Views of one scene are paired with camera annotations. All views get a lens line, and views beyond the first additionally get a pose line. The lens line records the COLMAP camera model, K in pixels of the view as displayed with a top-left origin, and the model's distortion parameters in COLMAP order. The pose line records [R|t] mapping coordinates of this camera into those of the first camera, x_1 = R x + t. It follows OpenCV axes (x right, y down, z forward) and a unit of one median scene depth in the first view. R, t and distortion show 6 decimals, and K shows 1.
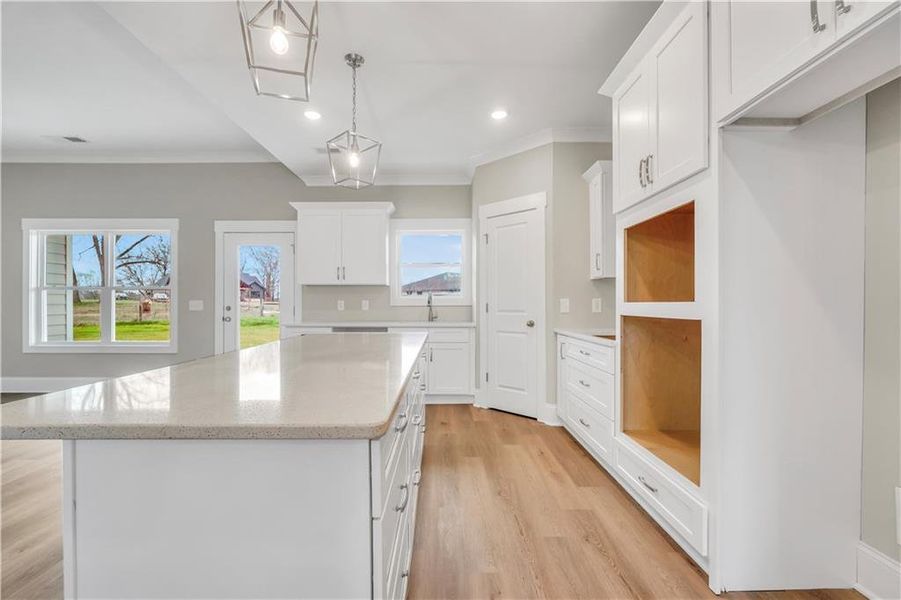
lens RADIAL K [[385.9, 0, 447.7], [0, 385.9, 299.1], [0, 0, 1]] dist [-0.004796, 0.000302]
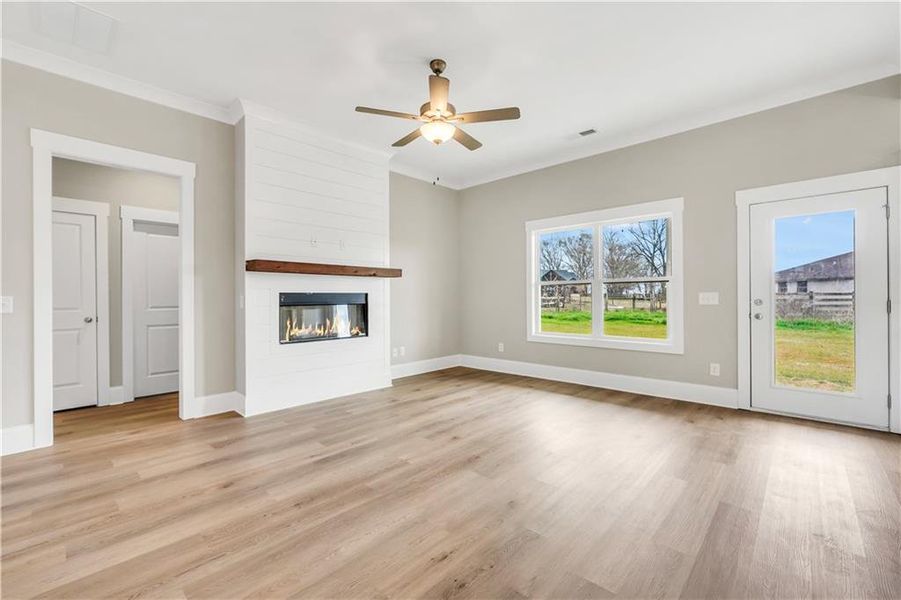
lens RADIAL K [[385.9, 0, 447.7], [0, 385.9, 299.1], [0, 0, 1]] dist [-0.004796, 0.000302]
pose [[0.723002, -0.002563, -0.690841, -0.522553], [0.011578, 0.999898, 0.008407, 0.004347], [0.690749, -0.014077, 0.722958, 0.018473]]
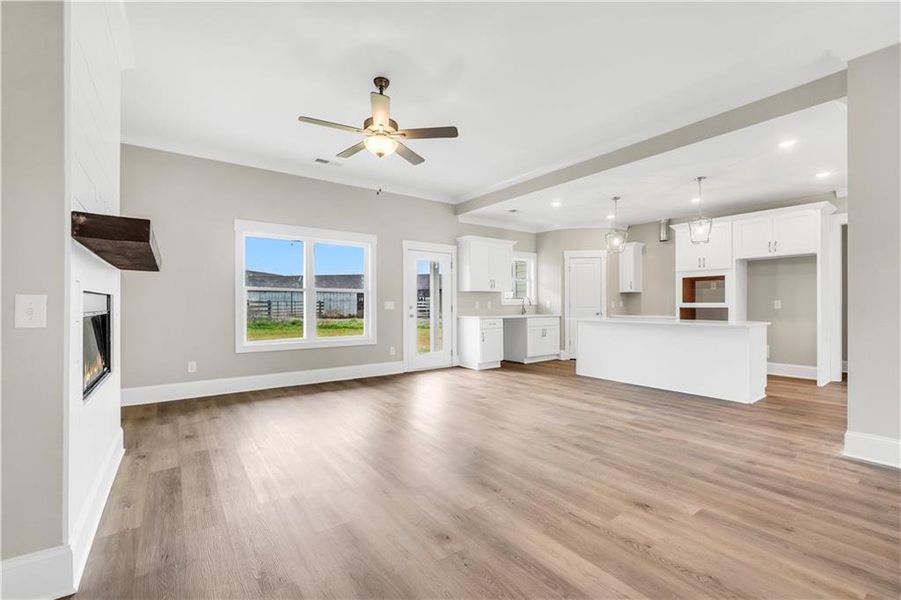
lens RADIAL K [[385.2, 0, 450.6], [0, 385.2, 305.0], [0, 0, 1]] dist [-0.009509, 0.000377]
pose [[0.808616, -0.002275, 0.588332, -1.324020], [-0.004378, 0.999942, 0.009884, 0.002068], [-0.588320, -0.010568, 0.808559, -0.150234]]
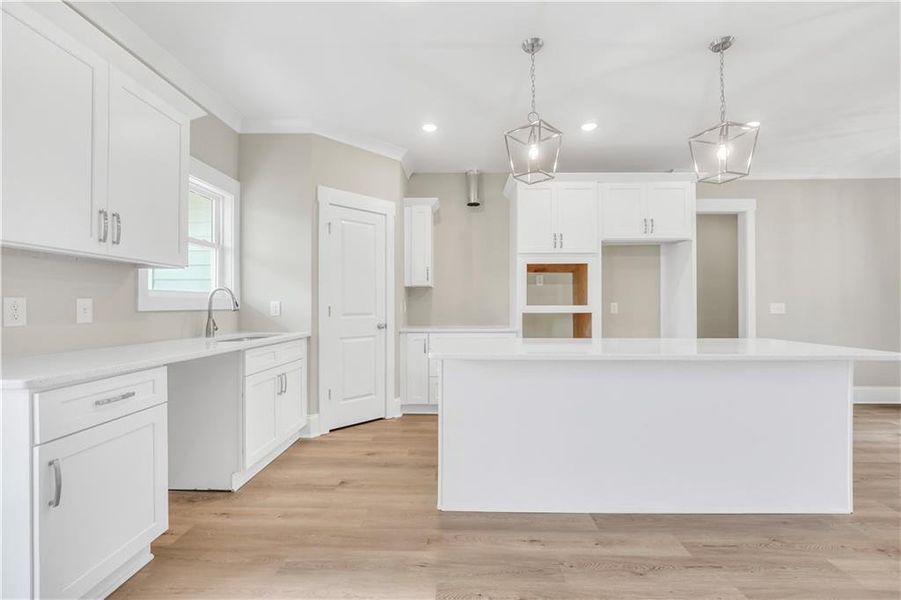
lens RADIAL K [[378.3, 0, 445.8], [0, 378.3, 303.6], [0, 0, 1]] dist [-0.001130, 0.000196]
pose [[0.038585, 0.006803, 0.999232, -0.639007], [-0.009432, 0.999935, -0.006443, 0.007562], [-0.999211, -0.009176, 0.038647, 0.652096]]
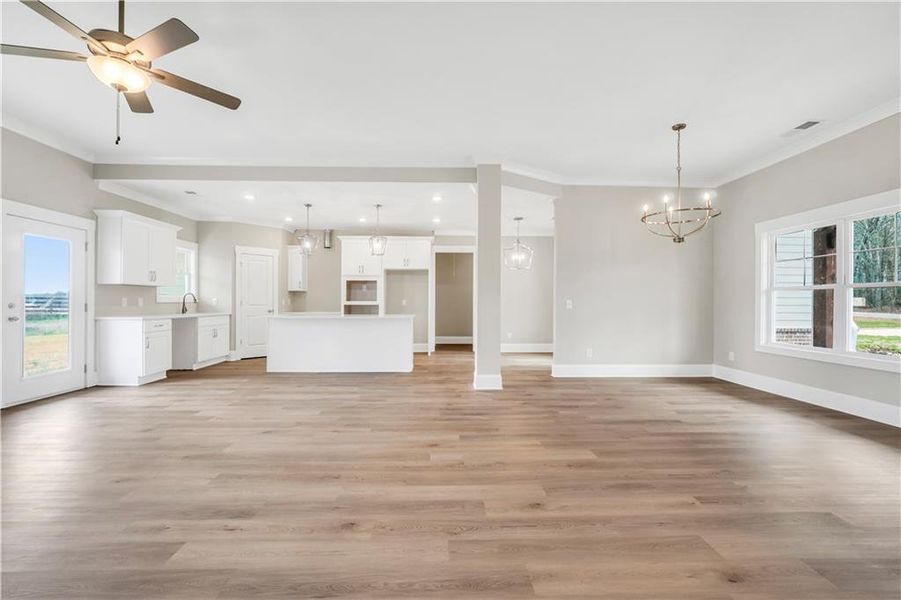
lens RADIAL K [[376.8, 0, 445.5], [0, 376.8, 300.2], [0, 0, 1]] dist [-0.002758, 0.000076]
pose [[-0.024523, 0.005964, 0.999681, -1.509250], [-0.012179, 0.999906, -0.006264, 0.005937], [-0.999625, -0.012329, -0.024448, 0.089588]]
